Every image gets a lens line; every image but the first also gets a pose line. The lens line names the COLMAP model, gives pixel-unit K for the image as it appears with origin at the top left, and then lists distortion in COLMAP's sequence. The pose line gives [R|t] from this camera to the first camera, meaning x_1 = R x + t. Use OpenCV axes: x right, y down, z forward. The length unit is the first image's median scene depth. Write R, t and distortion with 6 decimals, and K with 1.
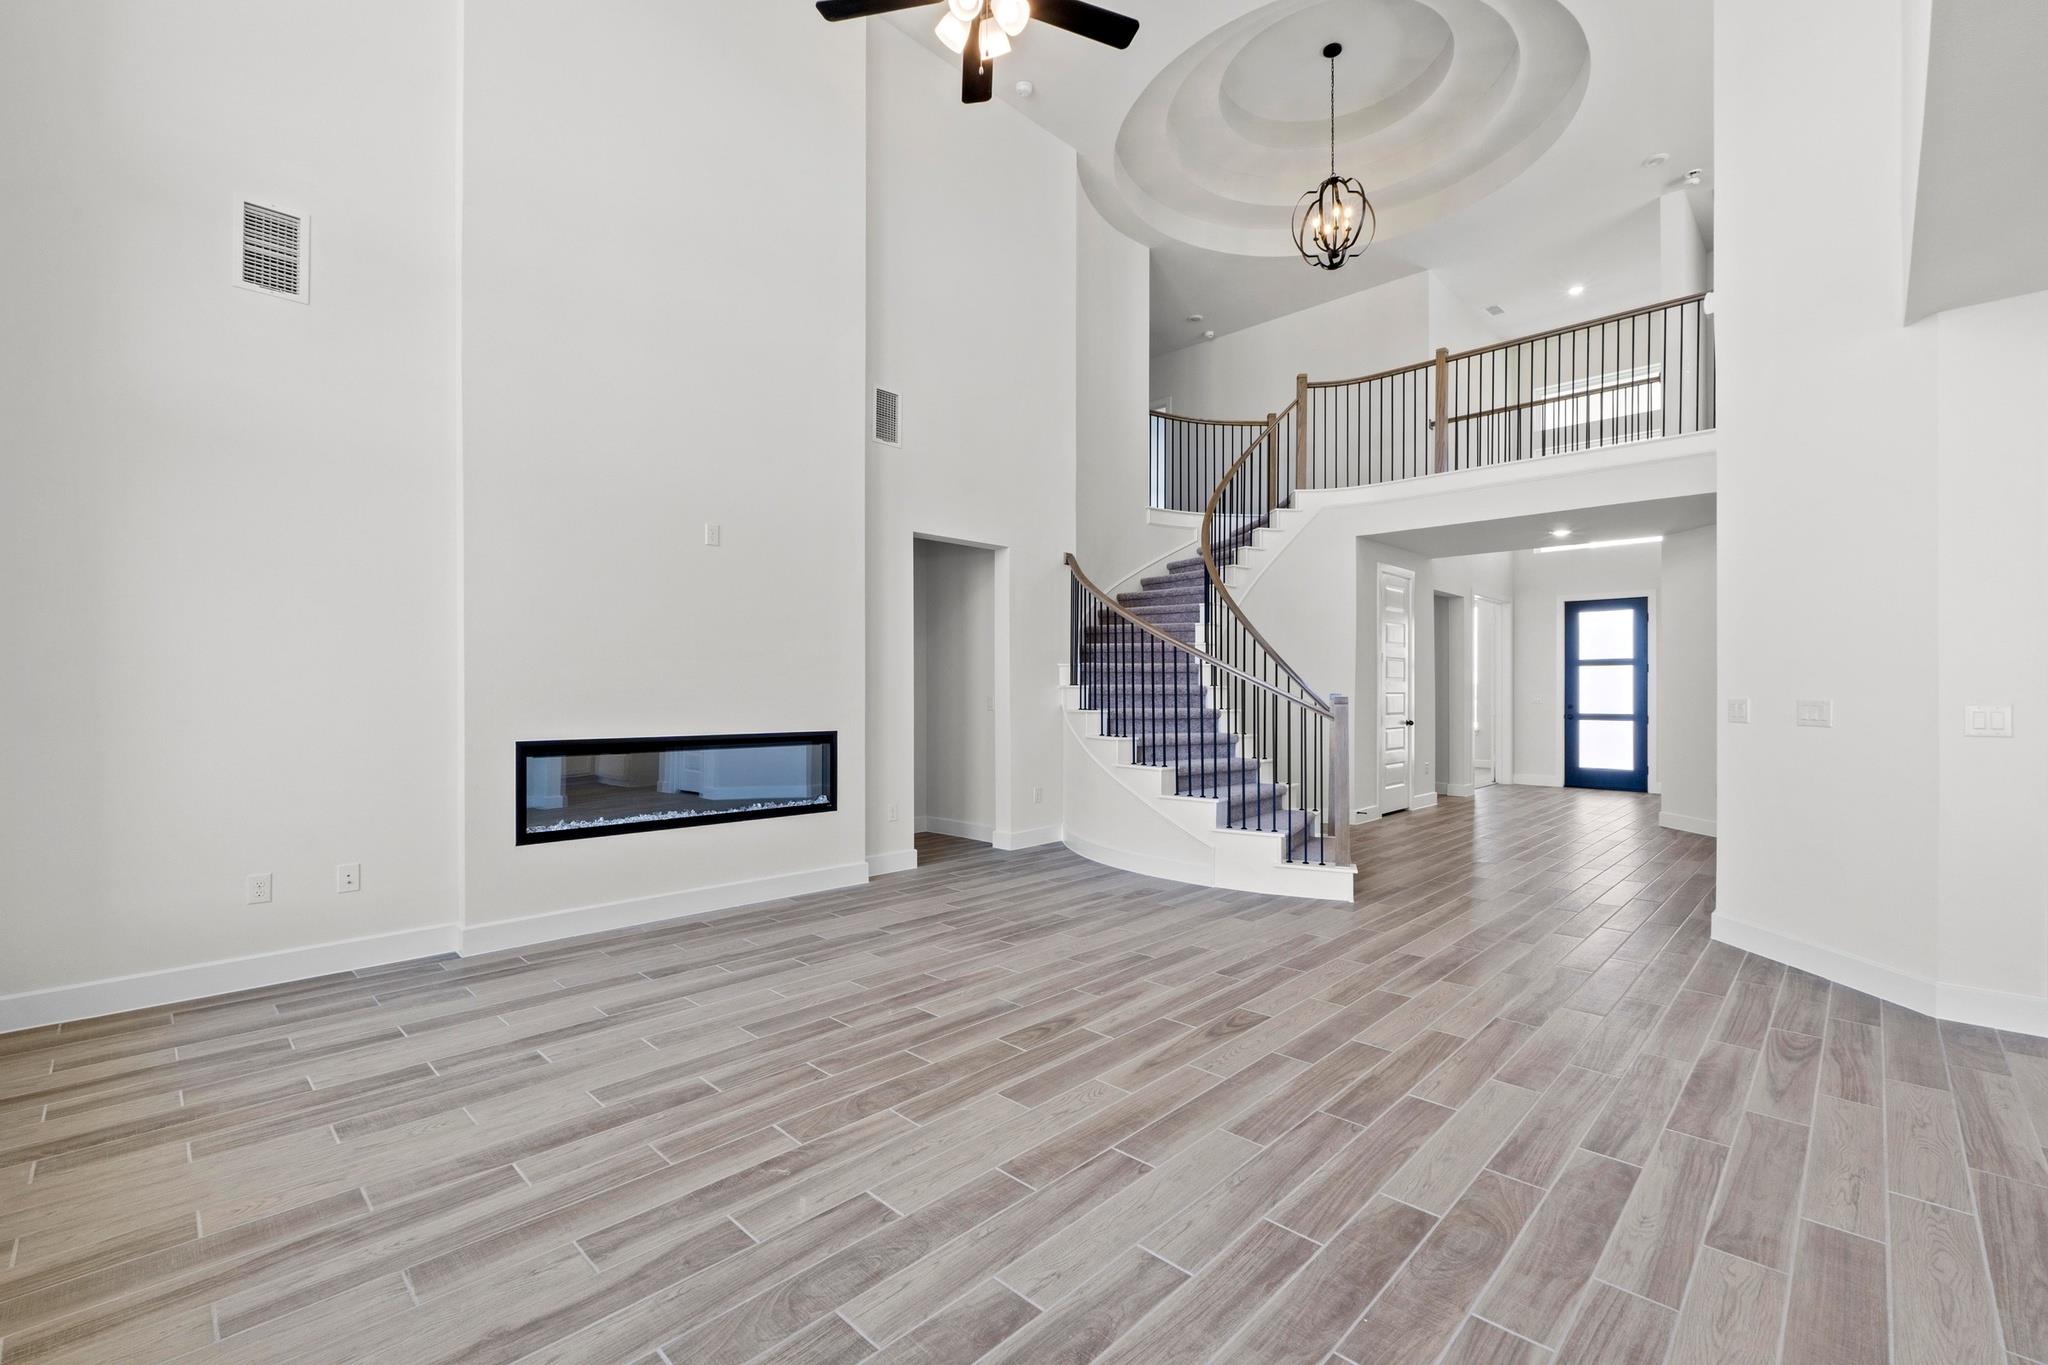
lens RADIAL K [[880.9, 0, 1016.5], [0, 880.9, 679.0], [0, 0, 1]] dist [-0.003939, -0.000405]
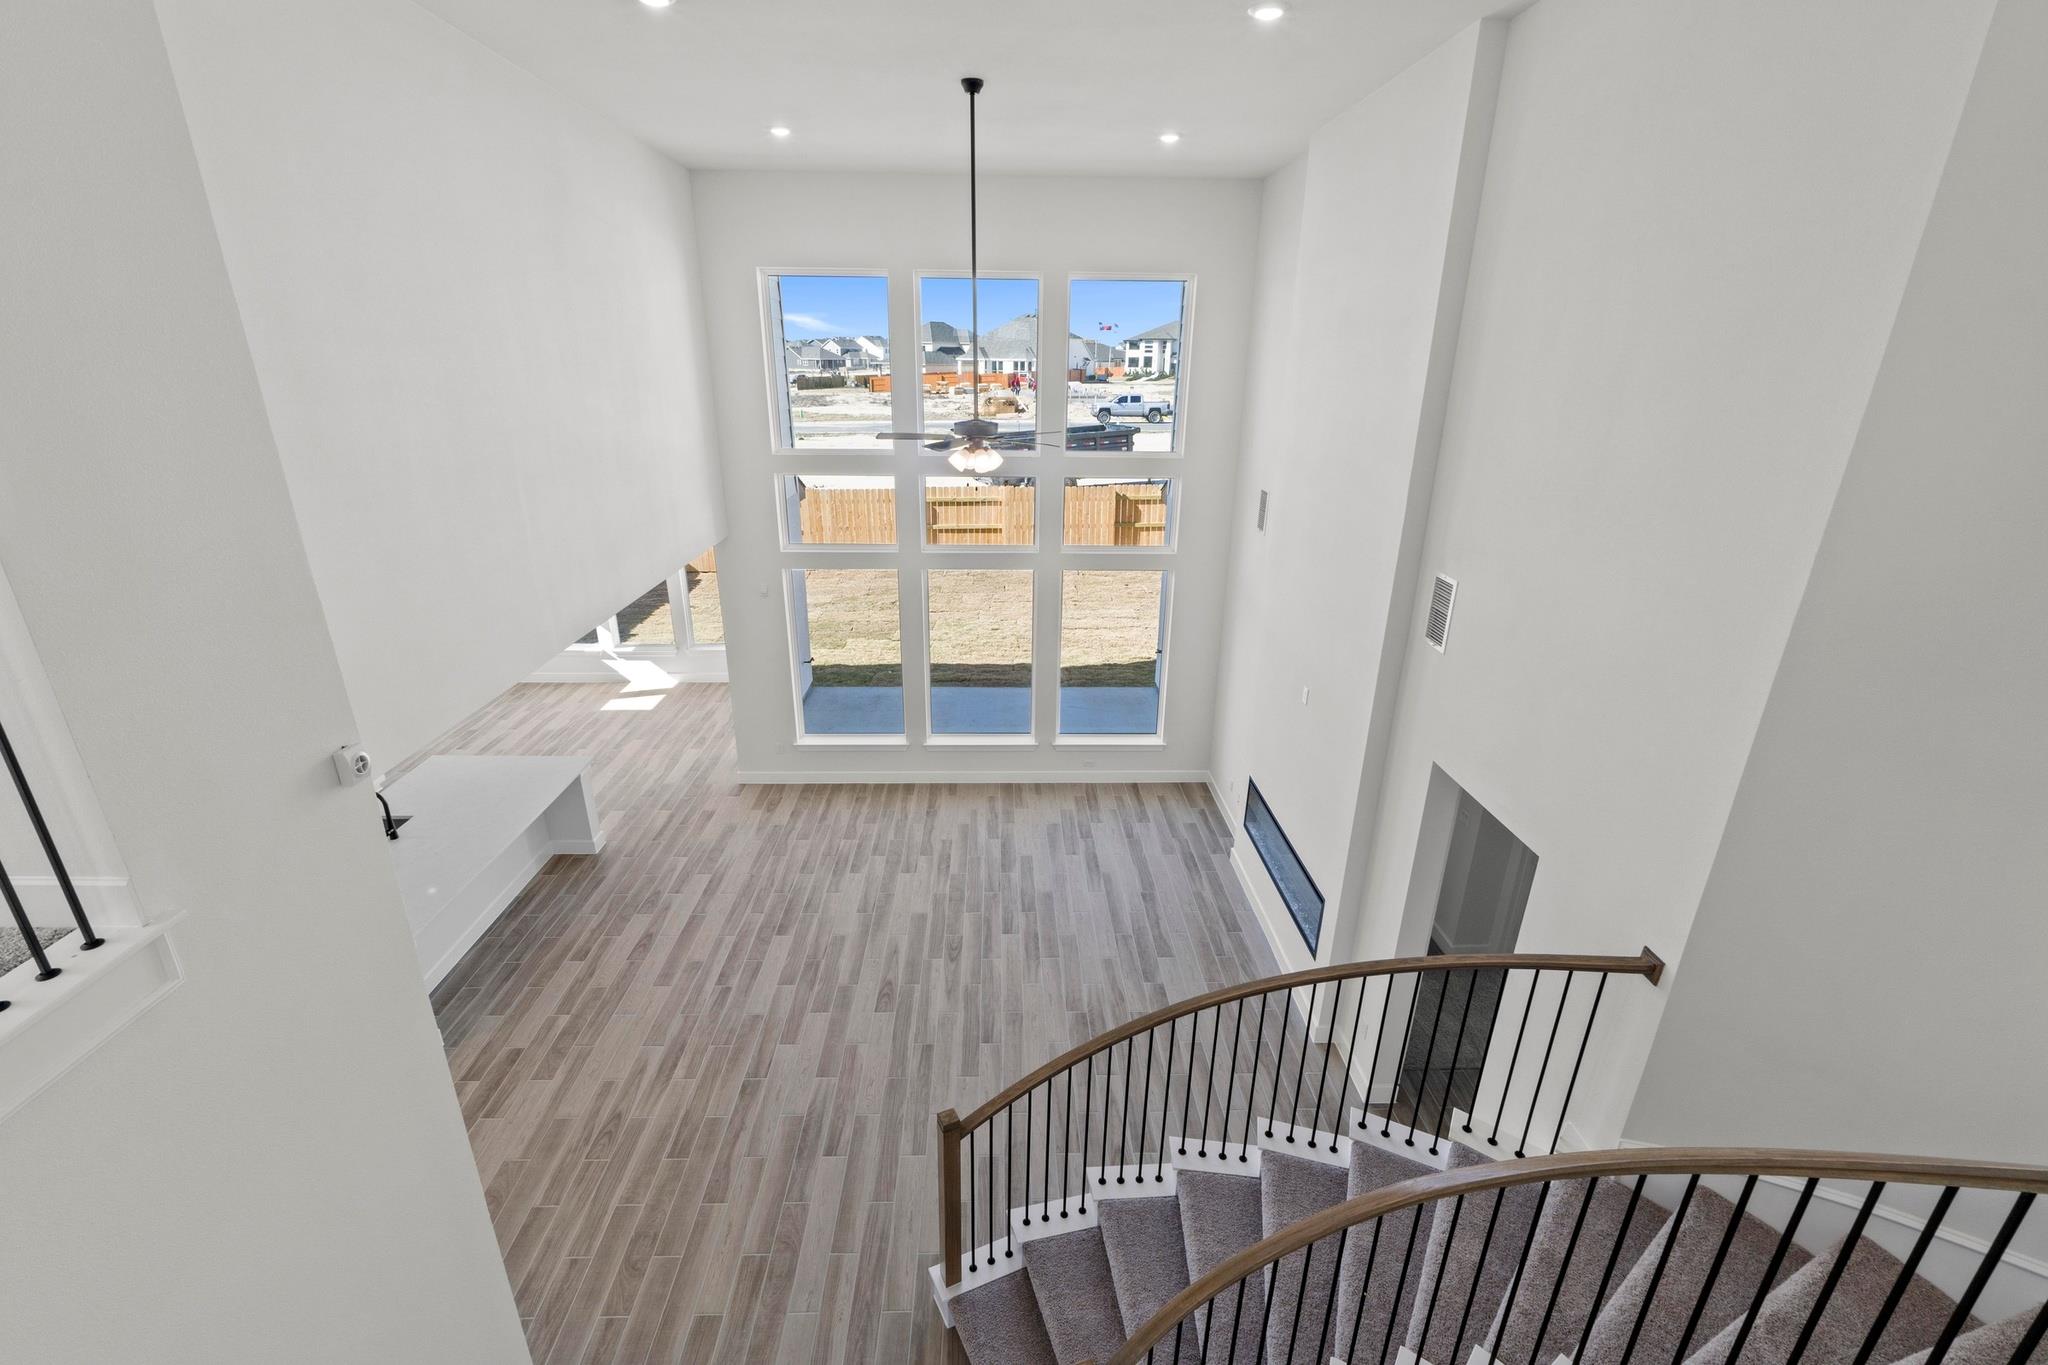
lens RADIAL K [[872.0, 0, 1017.2], [0, 872.0, 678.5], [0, 0, 1]] dist [-0.002435, -0.000076]
pose [[-0.696837, 0.242359, -0.675041, 0.956585], [-0.000553, 0.940996, 0.338416, -0.750914], [0.717229, 0.236194, -0.655587, 1.873732]]
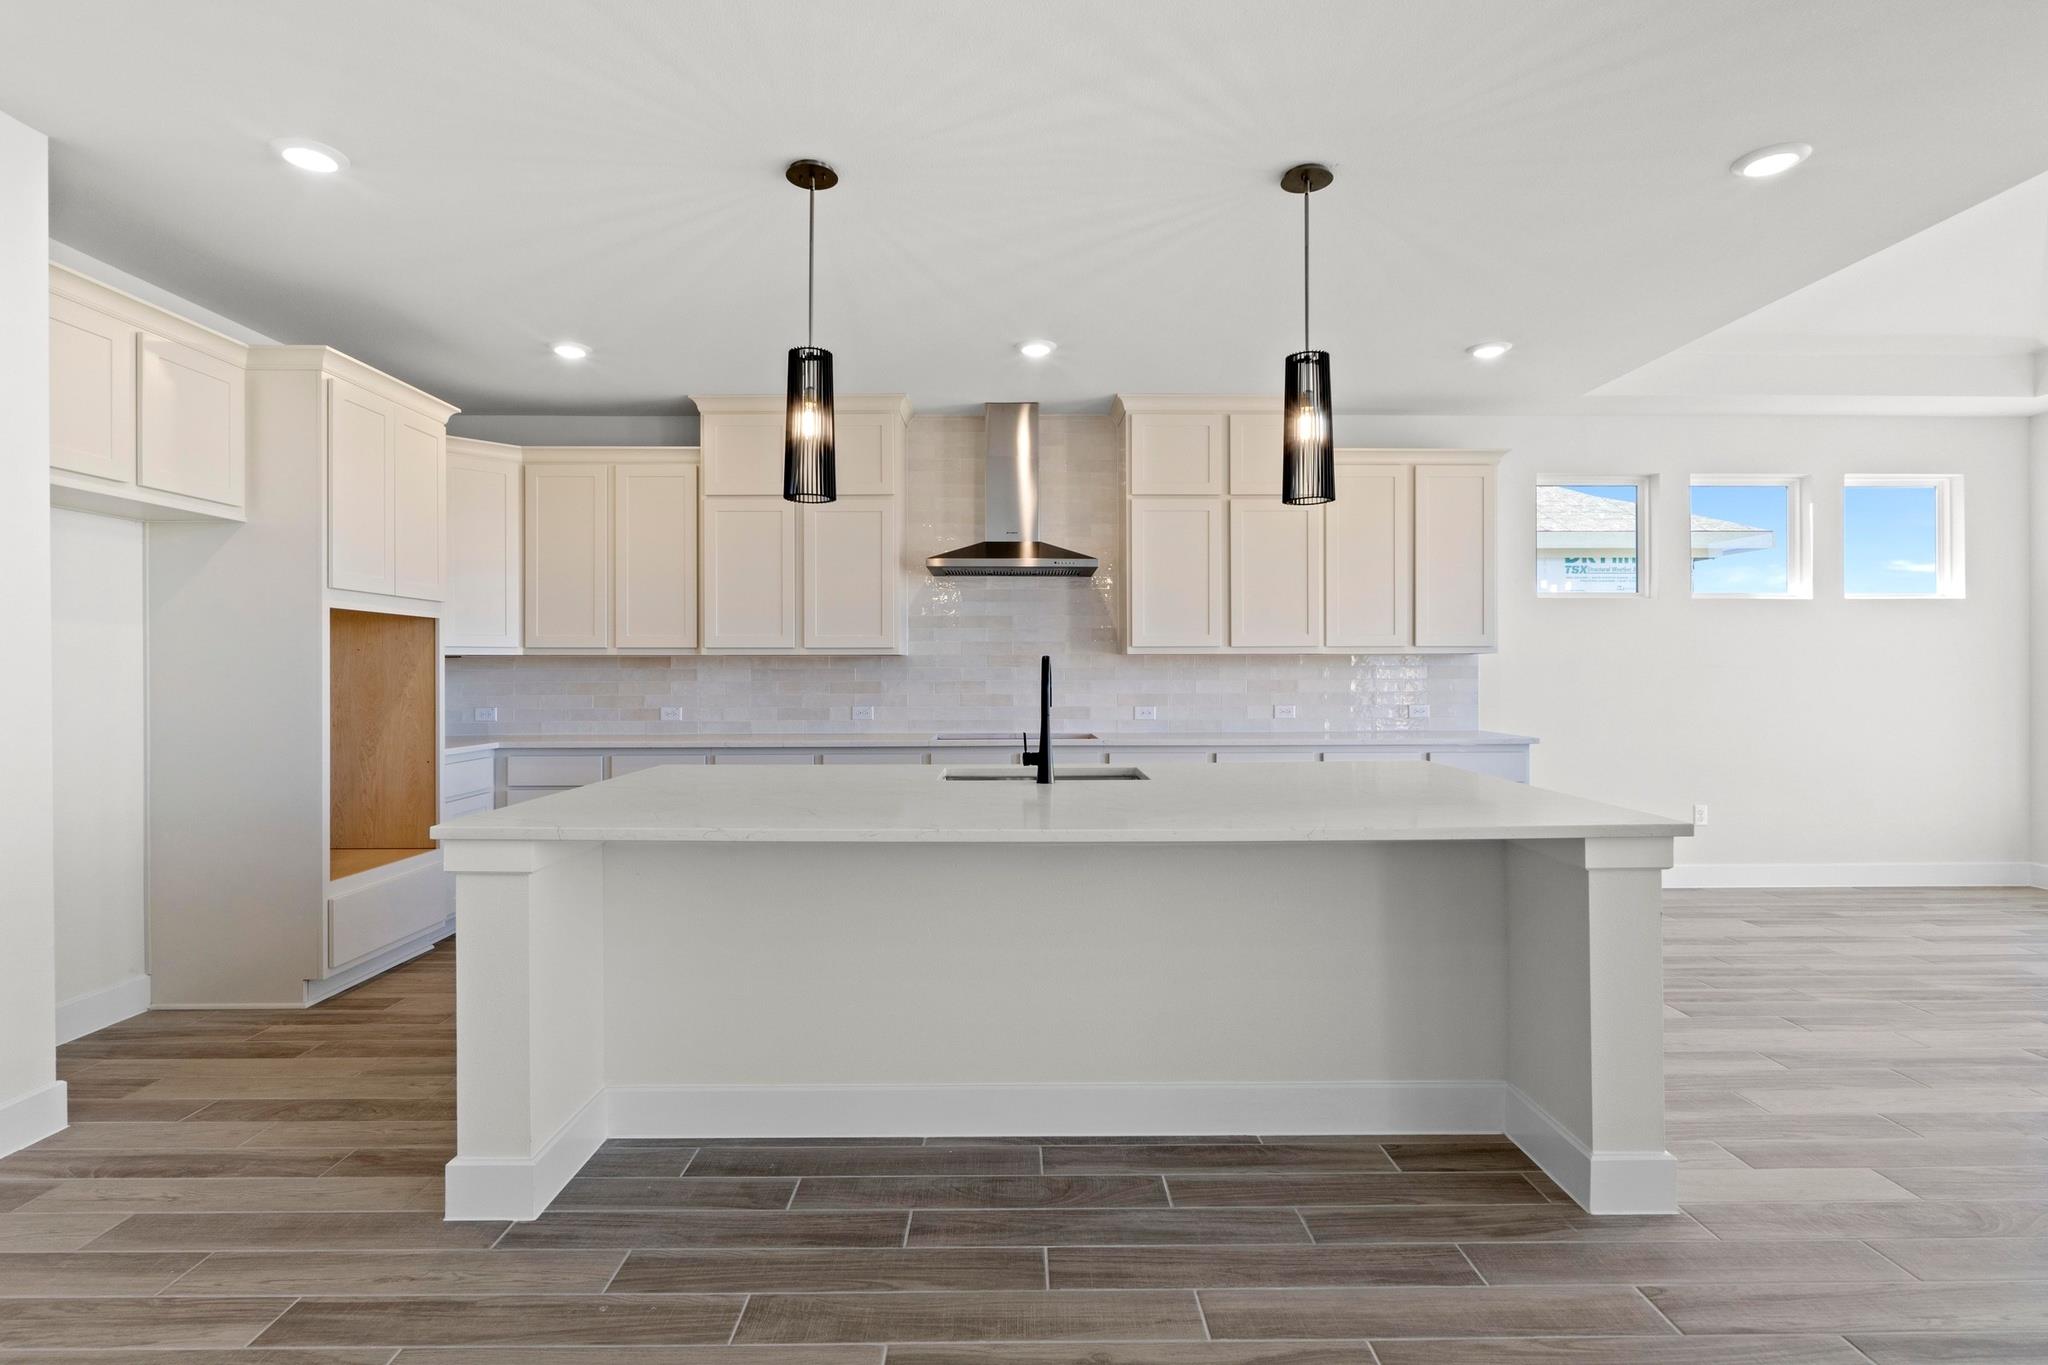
lens RADIAL K [[989.4, 0, 1026.5], [0, 989.4, 671.2], [0, 0, 1]] dist [-0.002804, -0.000795]
pose [[-0.709936, -0.000633, 0.704265, 0.207310], [-0.007801, 0.999945, -0.006966, 0.007628], [-0.704223, -0.010439, -0.709903, 0.582891]]
